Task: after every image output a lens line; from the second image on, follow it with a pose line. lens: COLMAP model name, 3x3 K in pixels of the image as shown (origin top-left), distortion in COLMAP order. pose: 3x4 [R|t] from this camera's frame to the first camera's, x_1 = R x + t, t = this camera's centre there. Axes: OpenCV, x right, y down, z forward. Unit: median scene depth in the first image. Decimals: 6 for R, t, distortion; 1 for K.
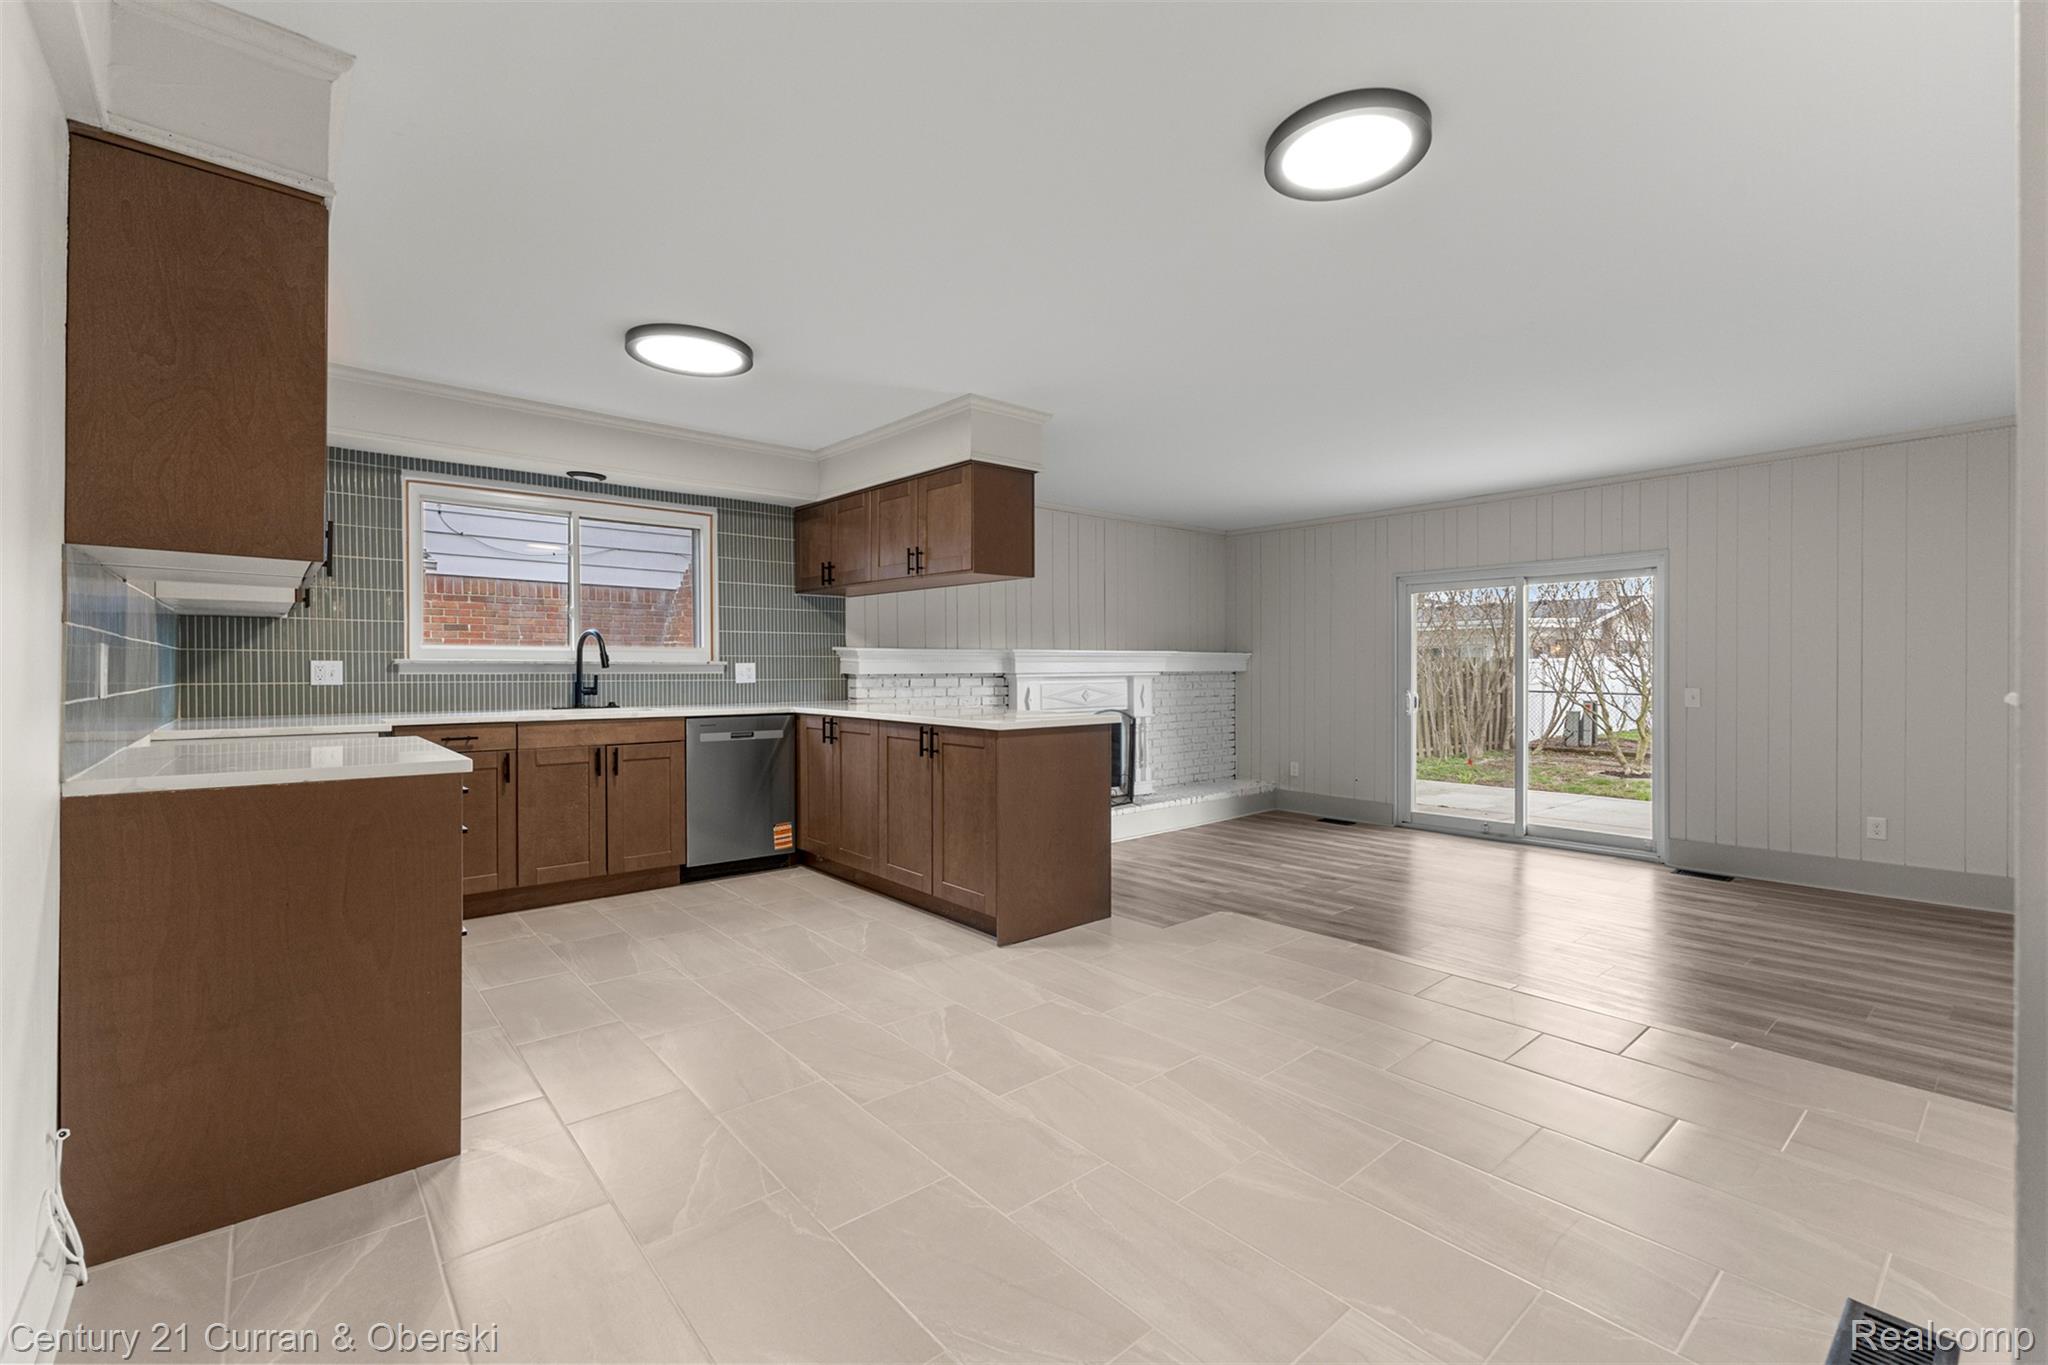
lens RADIAL K [[879.2, 0, 1028.1], [0, 879.2, 675.9], [0, 0, 1]] dist [0.019539, -0.008803]
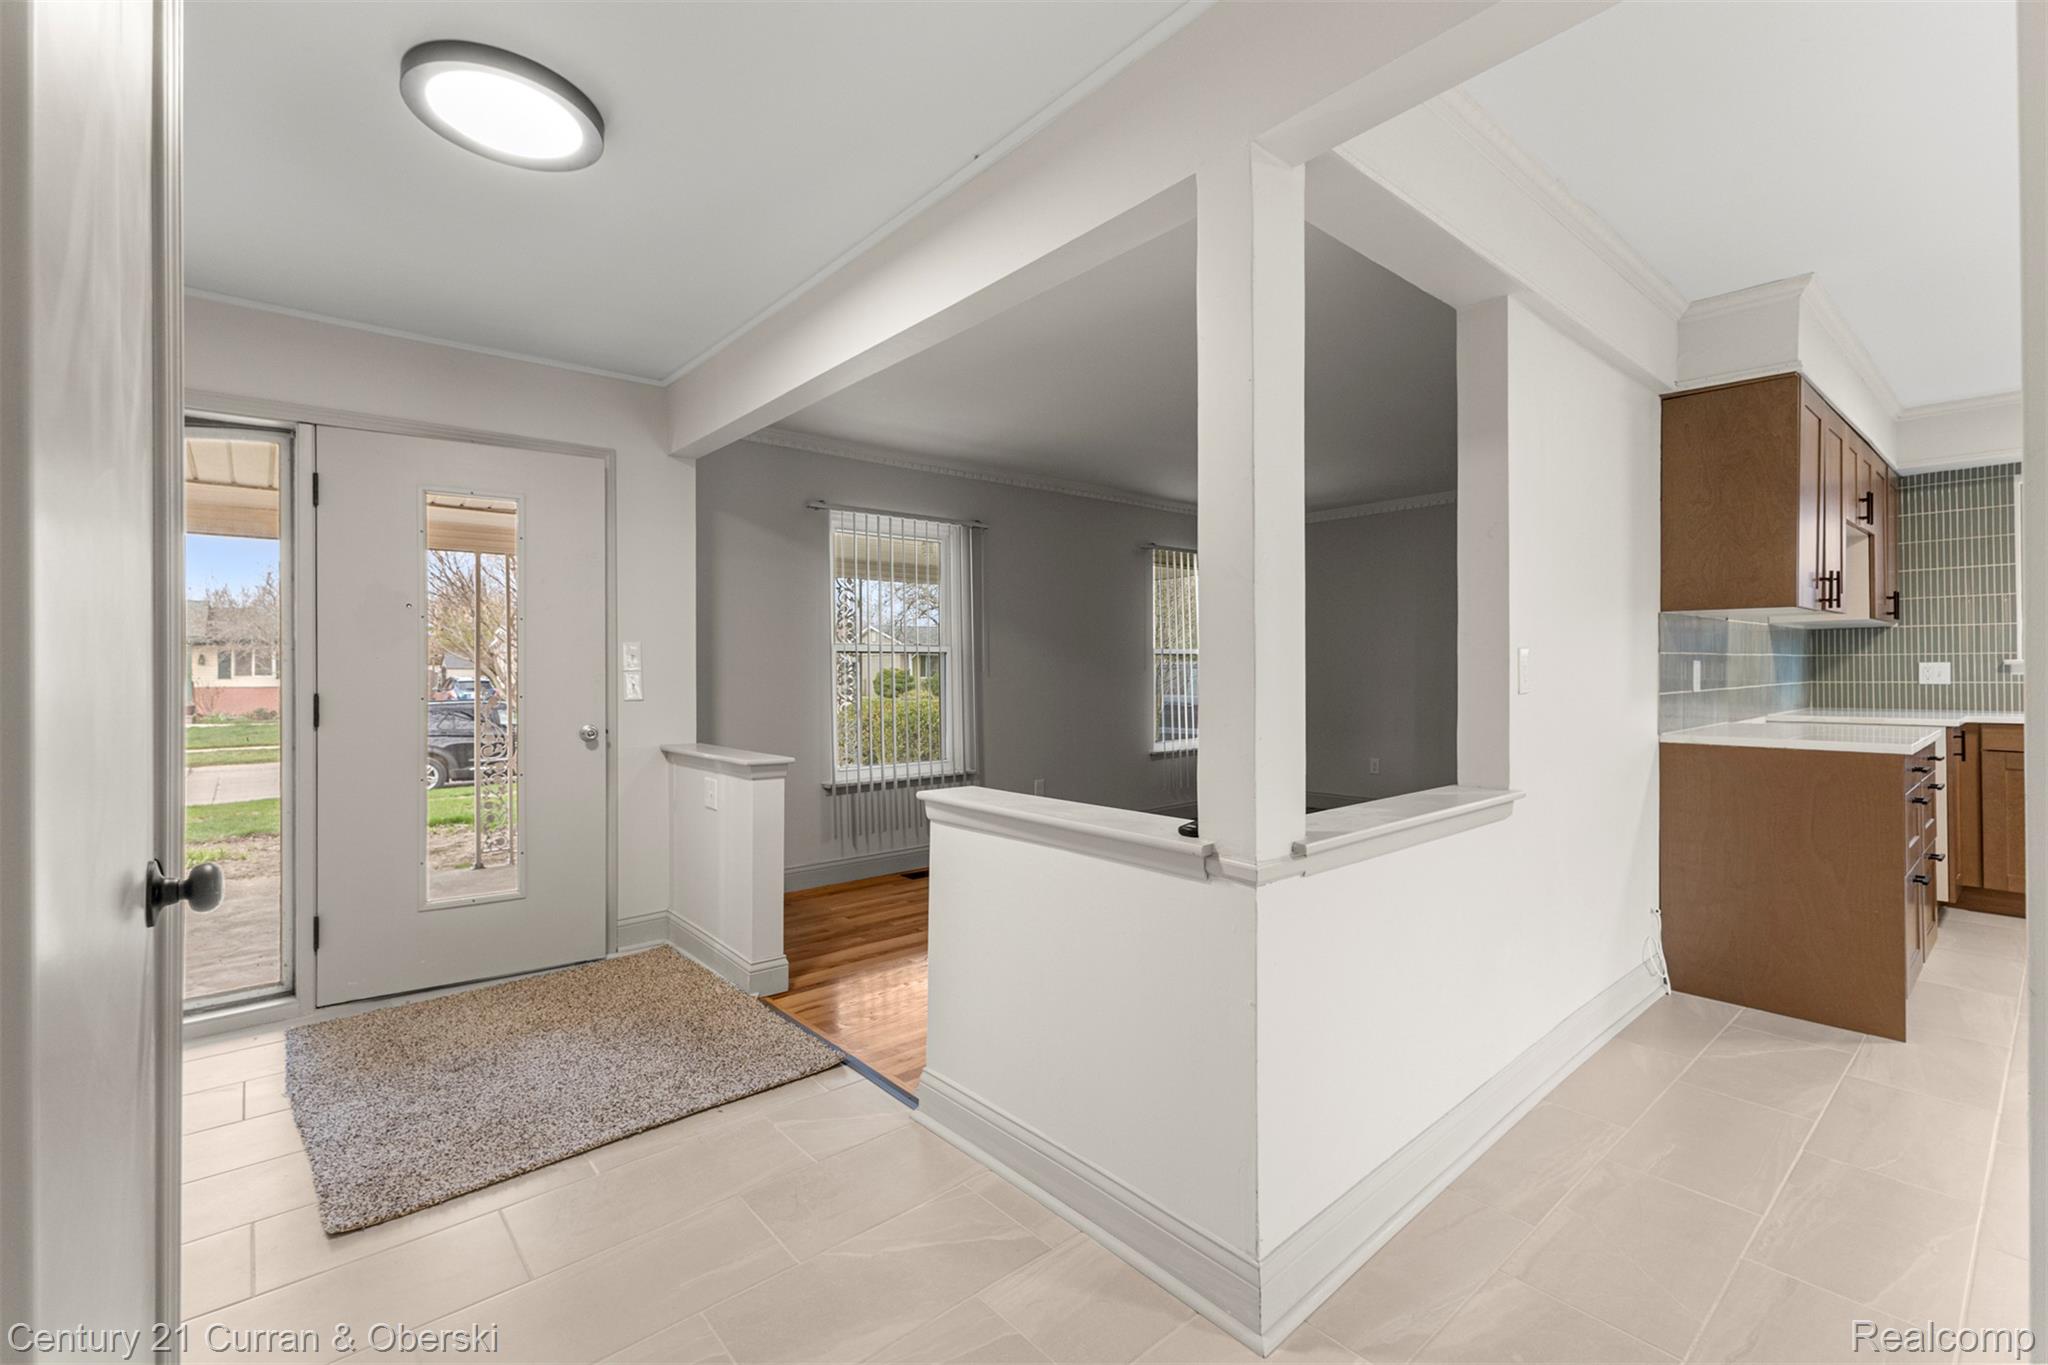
lens RADIAL K [[907.1, 0, 1030.4], [0, 907.1, 669.9], [0, 0, 1]] dist [0.003739, 0.000412]
pose [[0.005696, 0.001031, -0.999983, 0.307056], [0.001330, 0.999999, 0.001038, -0.008722], [0.999983, -0.001336, 0.005694, -0.134239]]
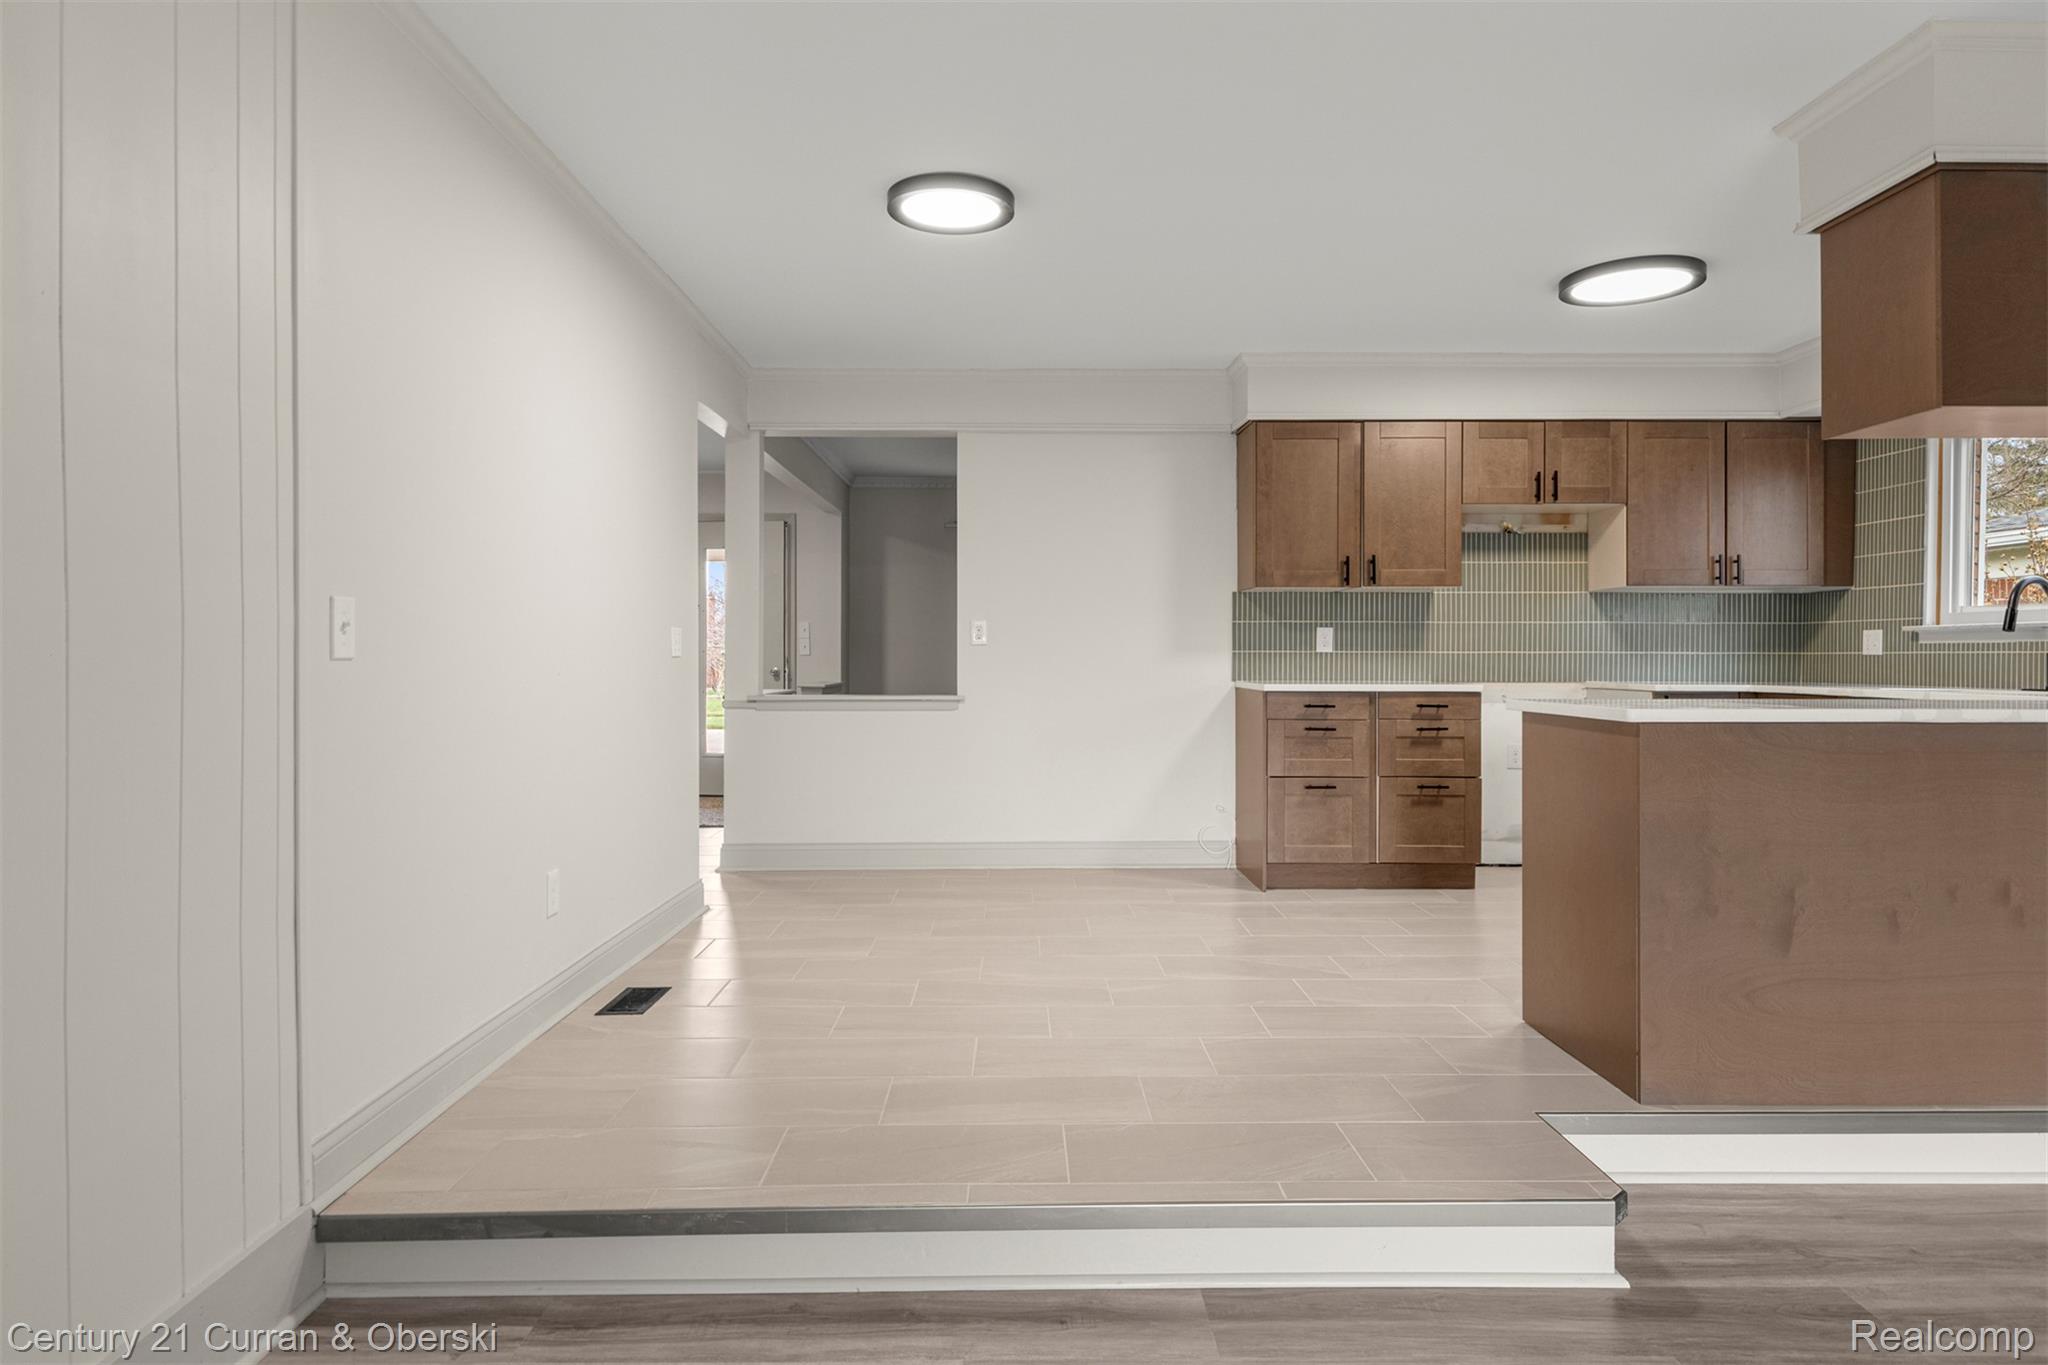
lens RADIAL K [[1203.5, 0, 1030.7], [0, 1203.5, 662.8], [0, 0, 1]] dist [0.010442, -0.002137]
pose [[-0.646037, 0.001253, -0.763305, 0.702795], [-0.007278, 0.999943, 0.007801, 0.013332], [0.763271, 0.010595, -0.645991, 0.973917]]
